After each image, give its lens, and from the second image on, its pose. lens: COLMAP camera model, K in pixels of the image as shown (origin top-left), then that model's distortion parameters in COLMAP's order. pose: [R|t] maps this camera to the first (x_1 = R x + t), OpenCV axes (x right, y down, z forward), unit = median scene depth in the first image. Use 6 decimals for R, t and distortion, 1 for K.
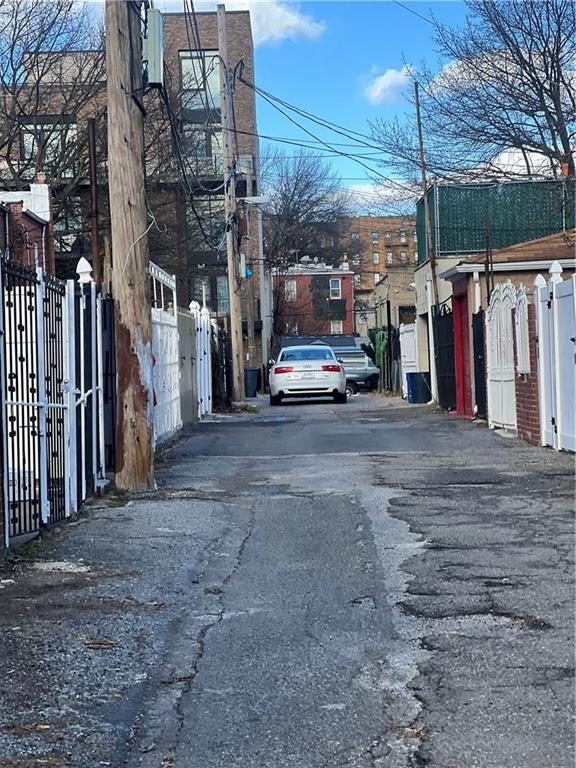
lens RADIAL K [[1721.5, 0, 288.0], [0, 1721.5, 384.0], [0, 0, 1]] dist [0.016912, 0.150750]
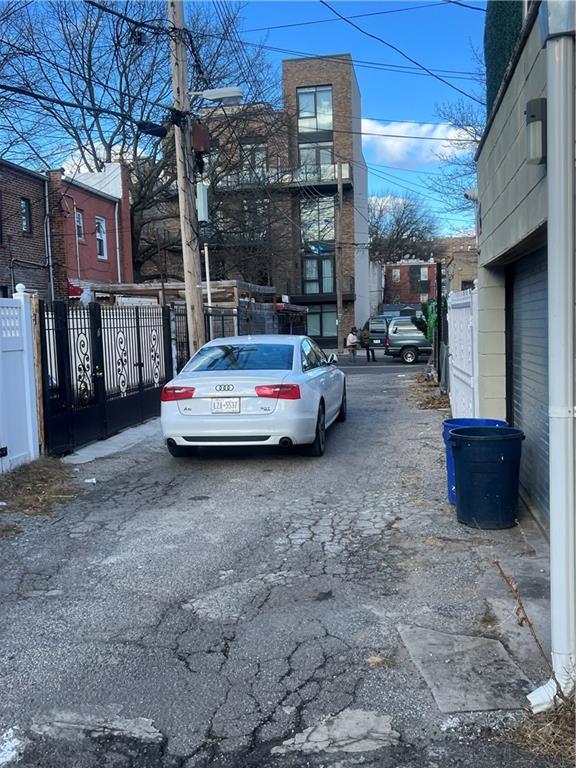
lens RADIAL K [[666.0, 0, 288.0], [0, 666.0, 384.0], [0, 0, 1]] dist [0.065820, -0.001243]
pose [[0.981037, 0.020312, -0.192753, 0.045972], [-0.001724, 0.995369, 0.096115, -0.020972], [0.193812, -0.093961, 0.976529, 0.618560]]
